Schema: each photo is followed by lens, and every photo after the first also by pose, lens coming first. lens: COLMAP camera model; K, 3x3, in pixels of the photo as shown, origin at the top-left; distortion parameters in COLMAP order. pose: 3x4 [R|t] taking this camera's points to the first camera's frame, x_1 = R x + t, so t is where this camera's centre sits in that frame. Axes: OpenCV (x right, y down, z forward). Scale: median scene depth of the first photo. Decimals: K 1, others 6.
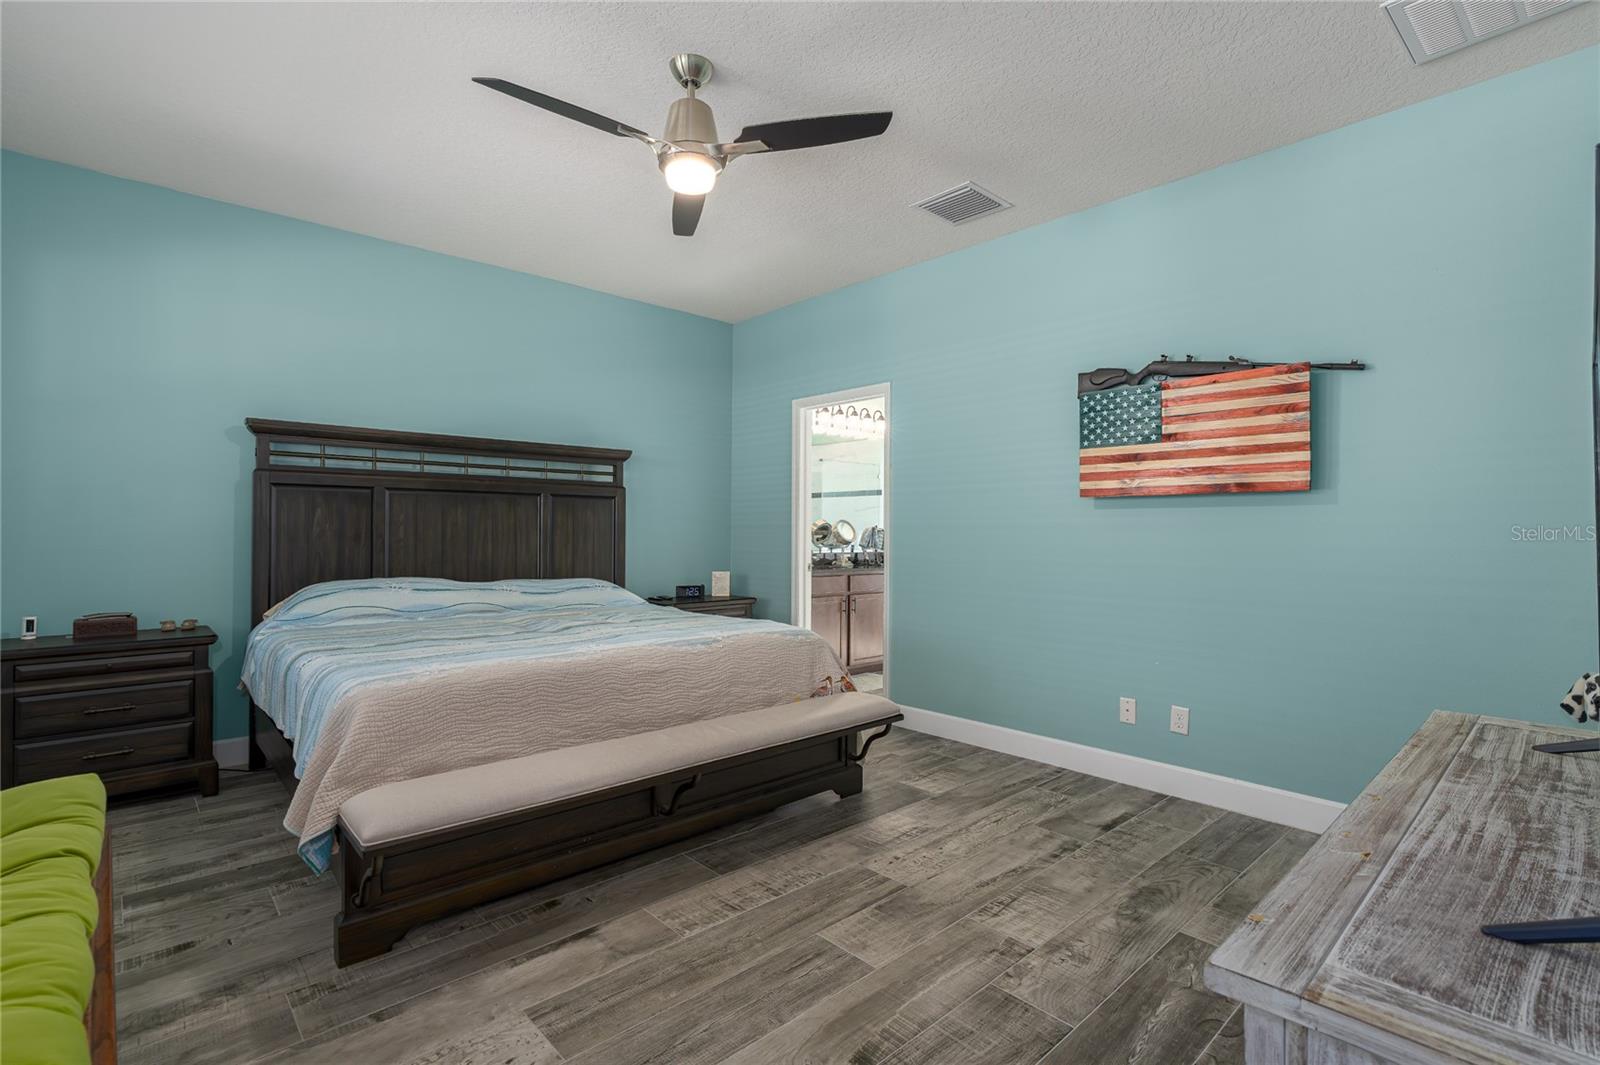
lens RADIAL K [[724.7, 0, 800.0], [0, 724.7, 532.5], [0, 0, 1]] dist [-0.001872, 0.000040]
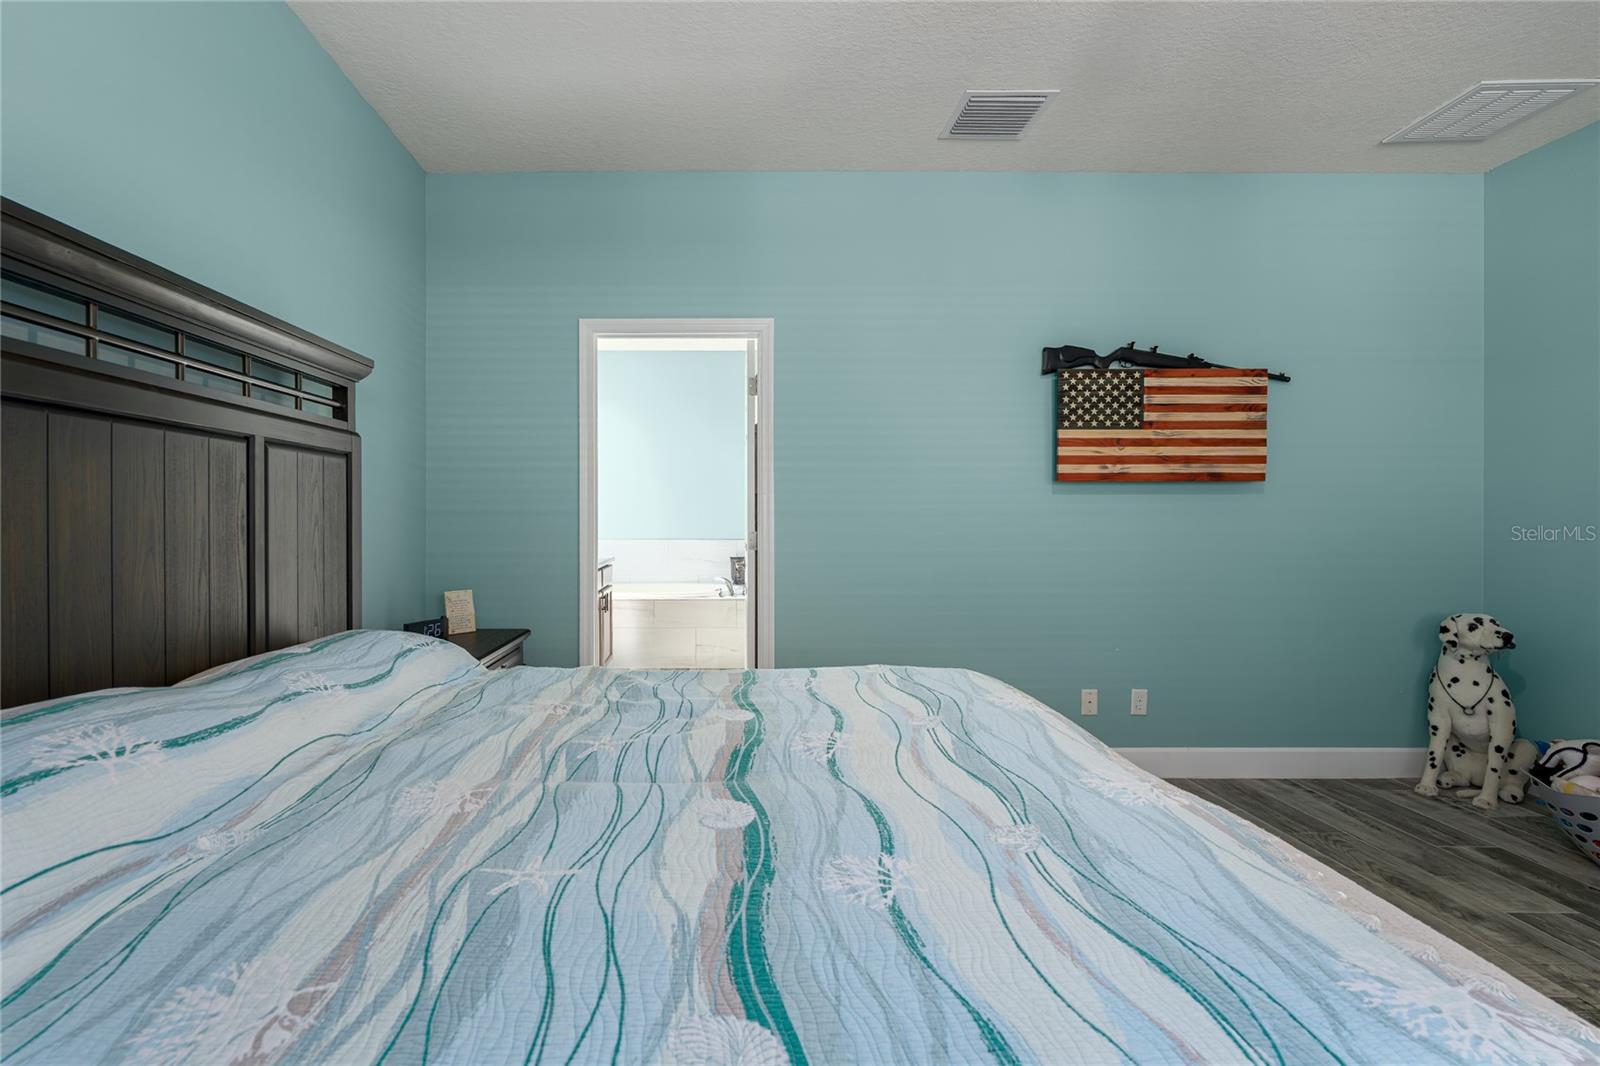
lens RADIAL K [[724.7, 0, 800.0], [0, 724.7, 533.0], [0, 0, 1]] dist [-0.001872, 0.000040]
pose [[0.688704, -0.011265, 0.724955, -0.529934], [0.007160, 0.999936, 0.008735, 0.006747], [-0.725007, -0.000825, 0.688741, 0.623772]]
